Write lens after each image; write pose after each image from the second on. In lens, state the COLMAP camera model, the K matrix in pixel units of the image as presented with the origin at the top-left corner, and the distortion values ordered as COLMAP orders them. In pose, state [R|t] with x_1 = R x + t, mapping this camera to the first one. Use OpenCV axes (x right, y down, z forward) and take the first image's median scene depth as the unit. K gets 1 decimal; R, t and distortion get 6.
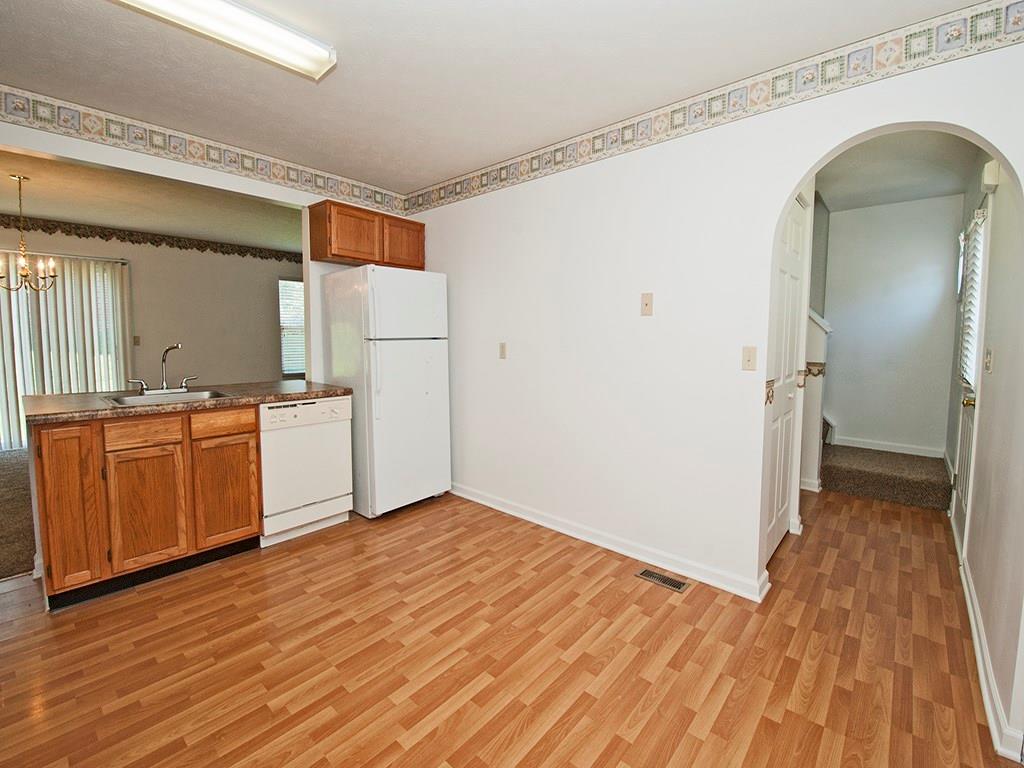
lens RADIAL K [[448.3, 0, 495.1], [0, 448.3, 367.0], [0, 0, 1]] dist [-0.002164, -0.010340]
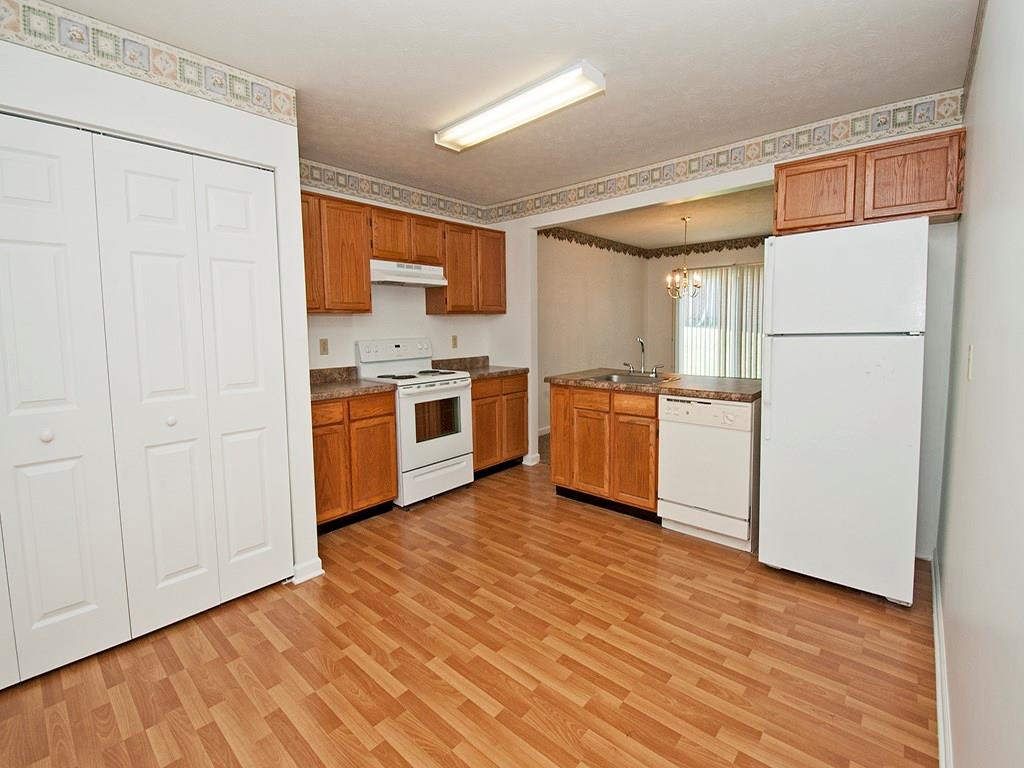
lens RADIAL K [[448.3, 0, 531.9], [0, 448.3, 363.6], [0, 0, 1]] dist [-0.002164, -0.010340]
pose [[0.042120, 0.074194, -0.996354, 0.577279], [-0.055041, 0.995897, 0.071834, -0.056262], [0.997595, 0.051815, 0.046031, 0.680875]]
